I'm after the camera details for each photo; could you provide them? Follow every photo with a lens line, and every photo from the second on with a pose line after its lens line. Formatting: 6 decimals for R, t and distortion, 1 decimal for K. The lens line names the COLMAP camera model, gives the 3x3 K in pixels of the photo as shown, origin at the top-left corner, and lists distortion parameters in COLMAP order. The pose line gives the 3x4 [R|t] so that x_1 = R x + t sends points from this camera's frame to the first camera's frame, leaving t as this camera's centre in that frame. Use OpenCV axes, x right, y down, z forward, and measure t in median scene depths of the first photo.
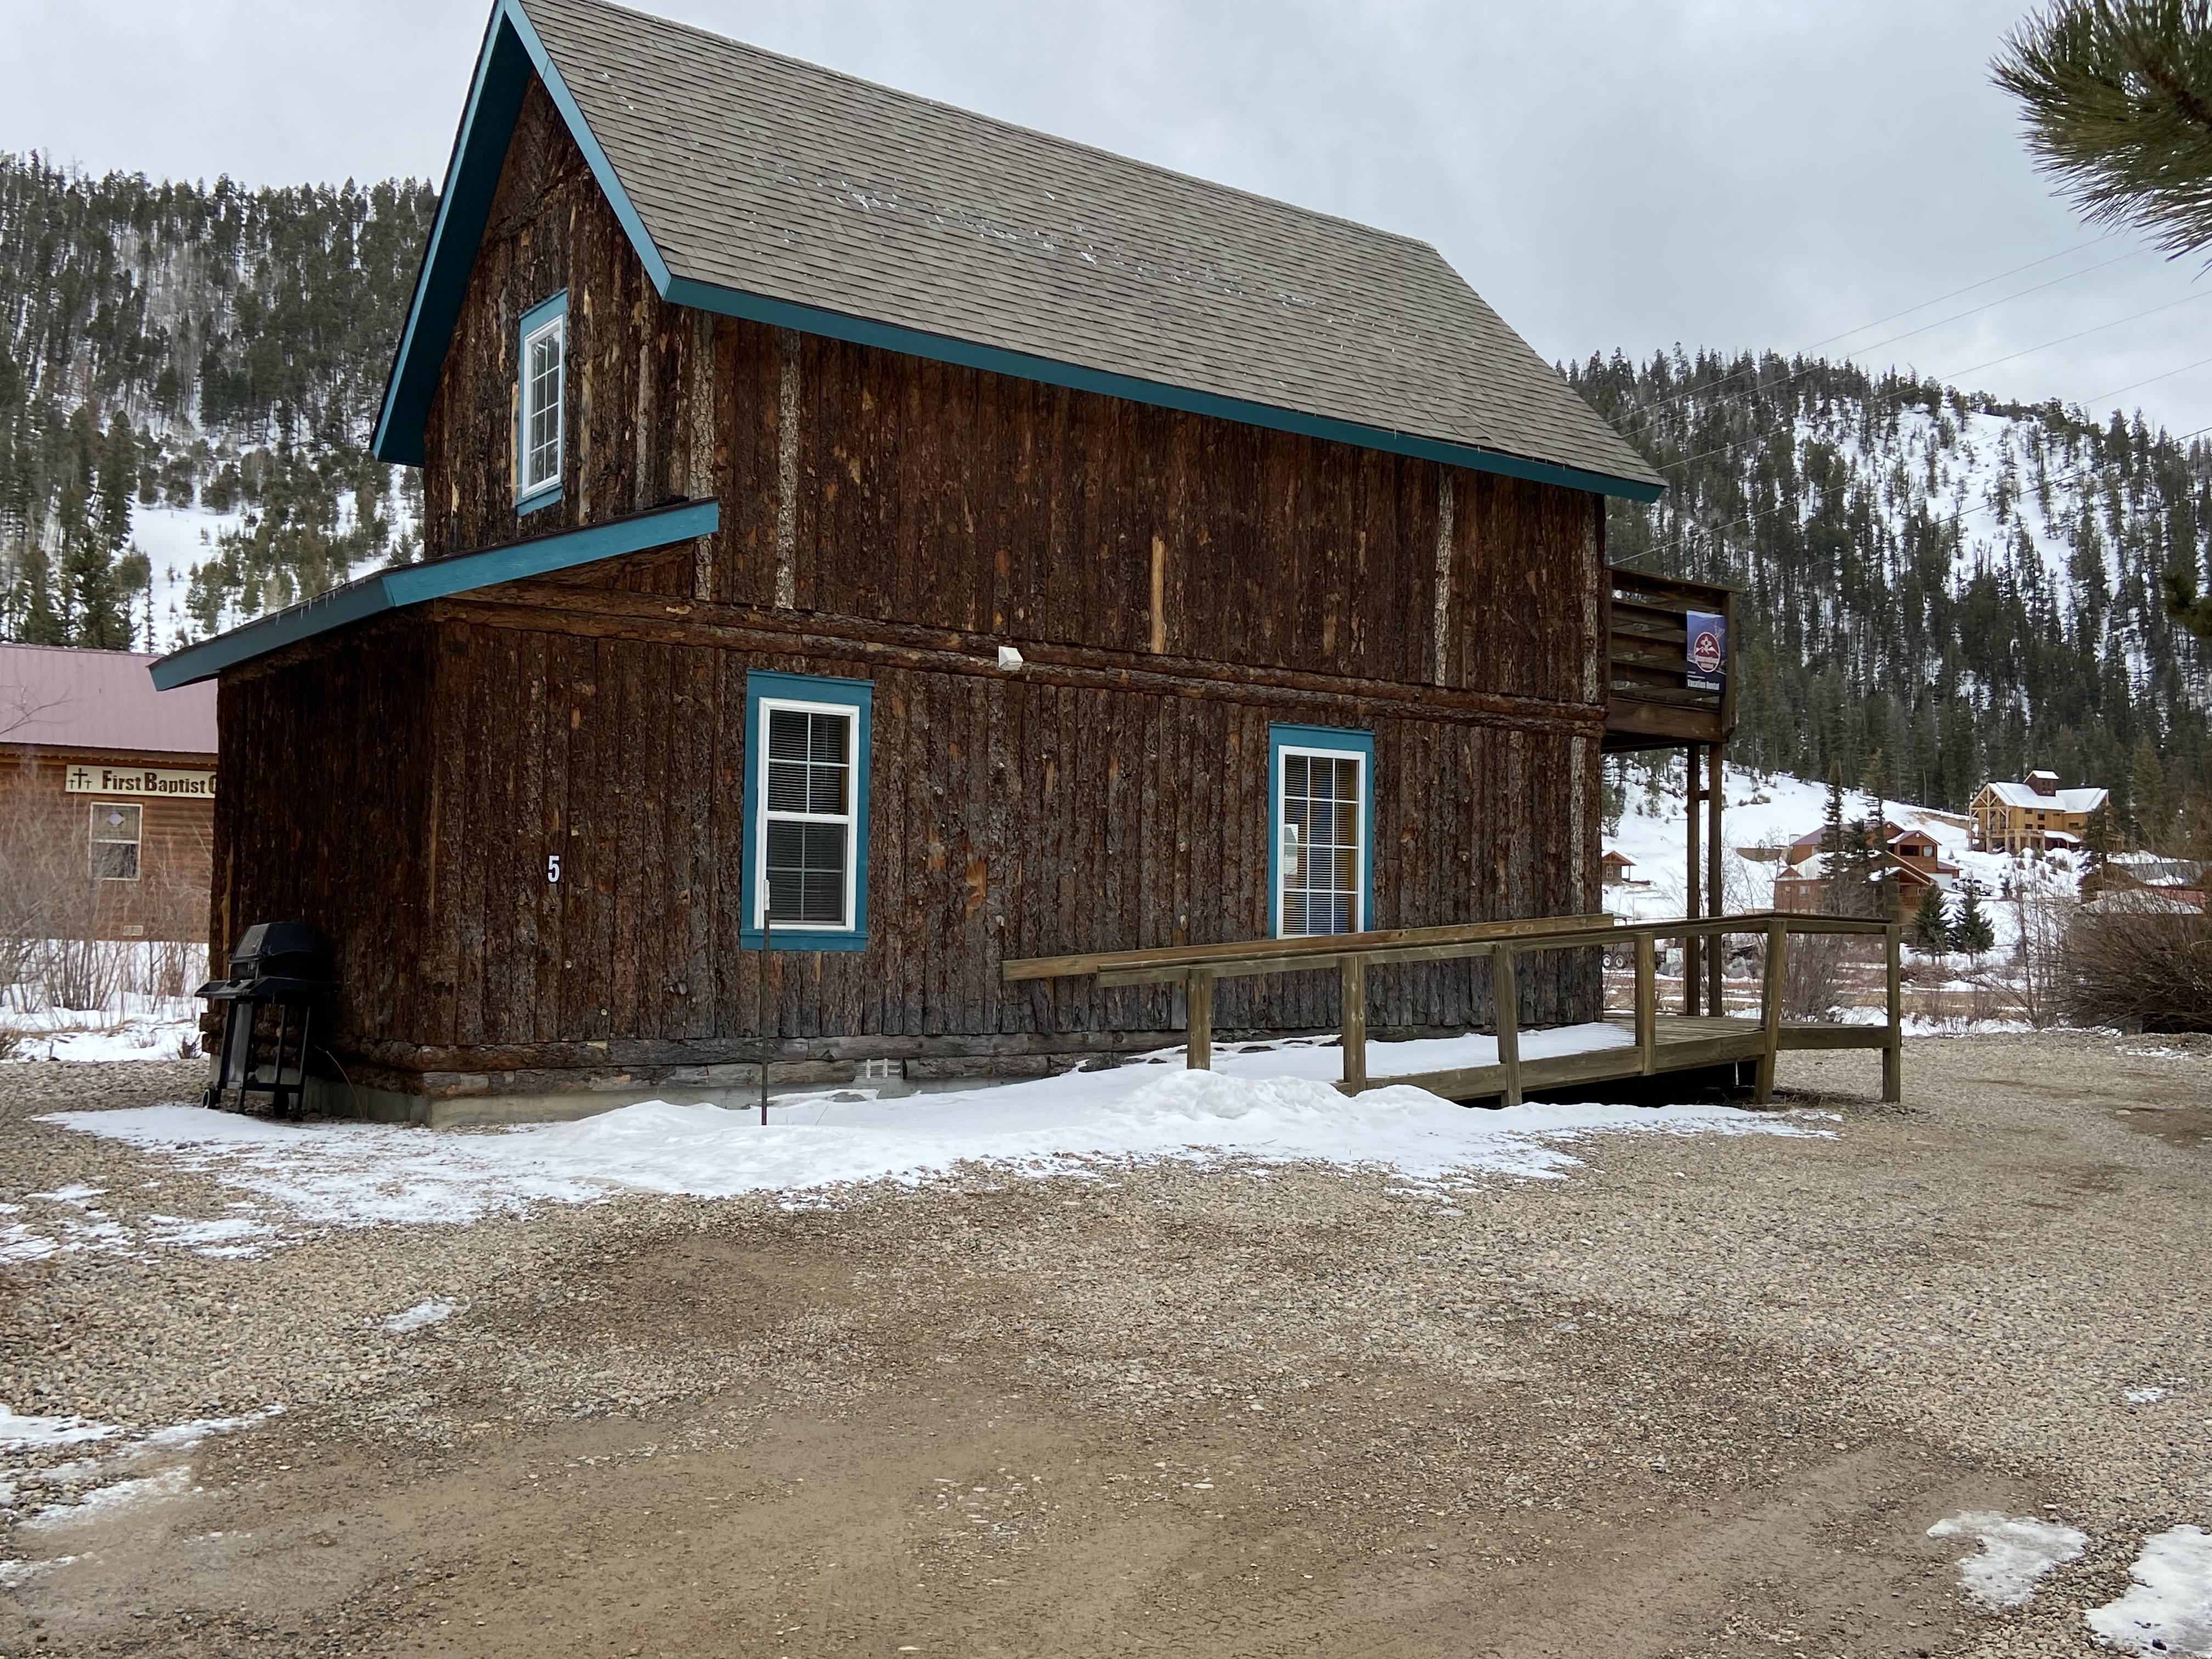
lens RADIAL K [[2082.8, 0, 1106.0], [0, 2082.8, 829.5], [0, 0, 1]] dist [0.056073, -0.157944]
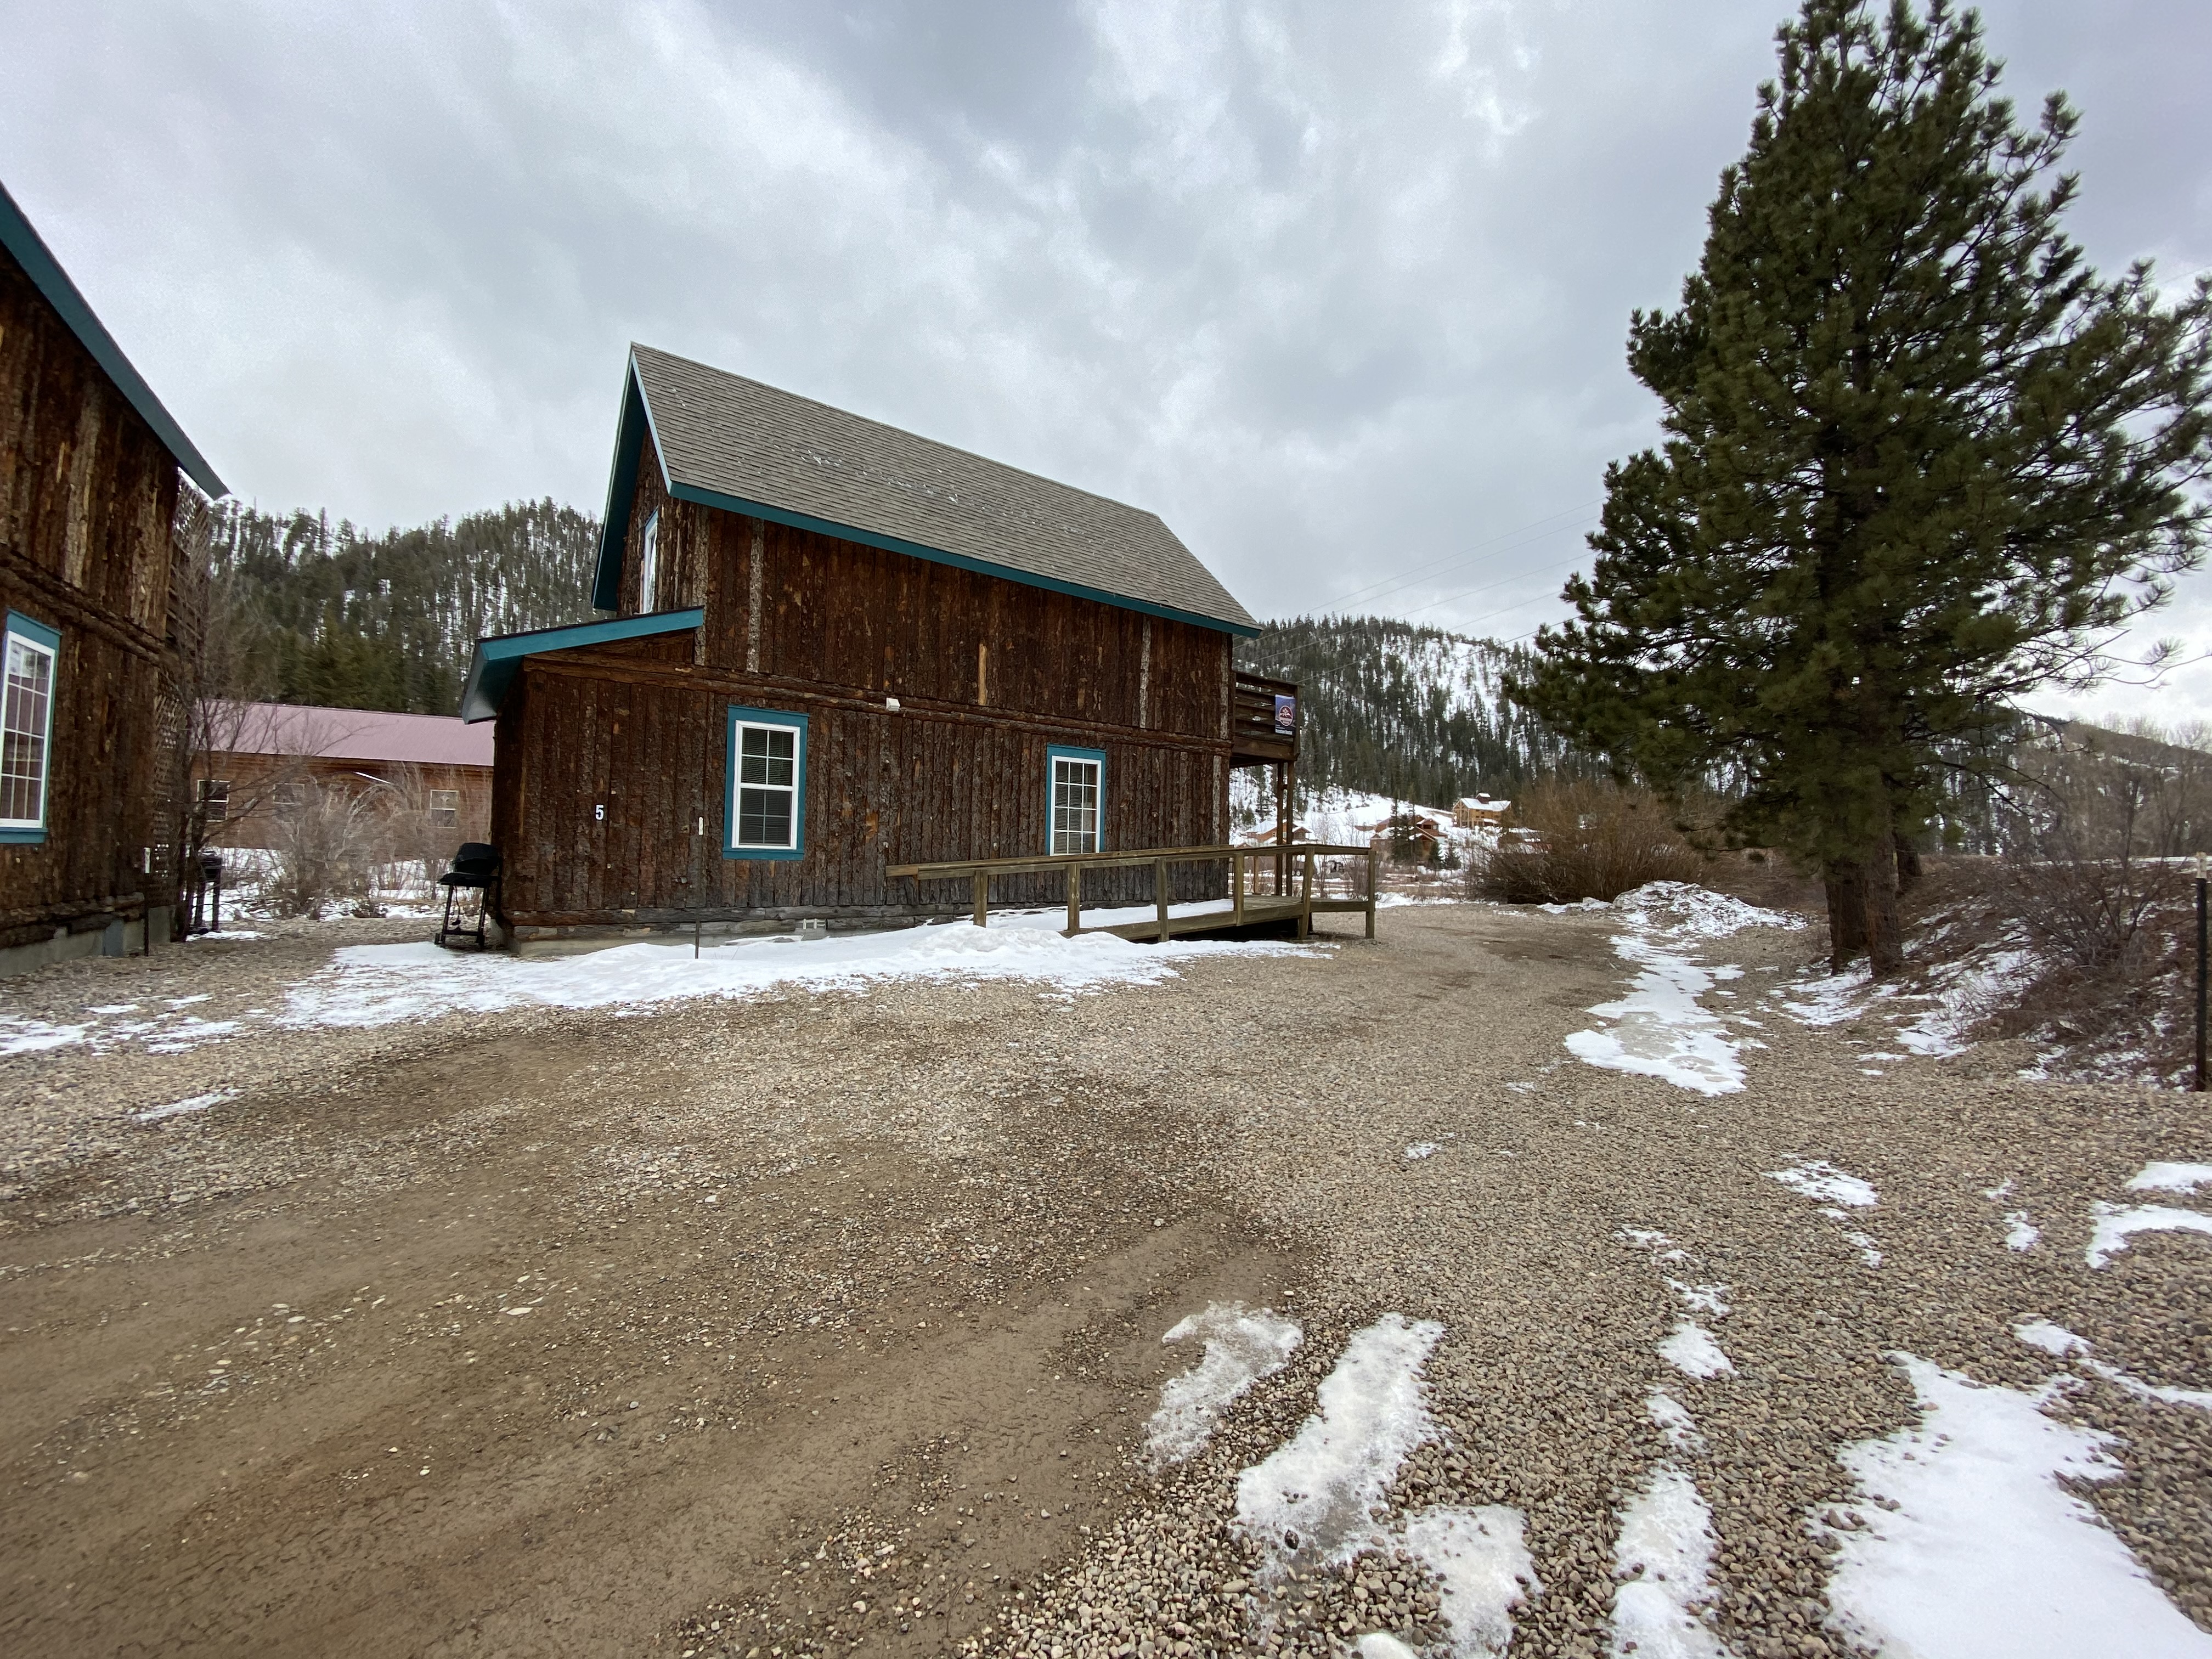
lens RADIAL K [[893.7, 0, 1126.8], [0, 893.7, 835.7], [0, 0, 1]] dist [0.001188, -0.000071]
pose [[0.999105, 0.003675, 0.042134, 0.122277], [-0.004570, 0.999765, 0.021173, 0.016566], [-0.042046, -0.021347, 0.998888, 0.177370]]
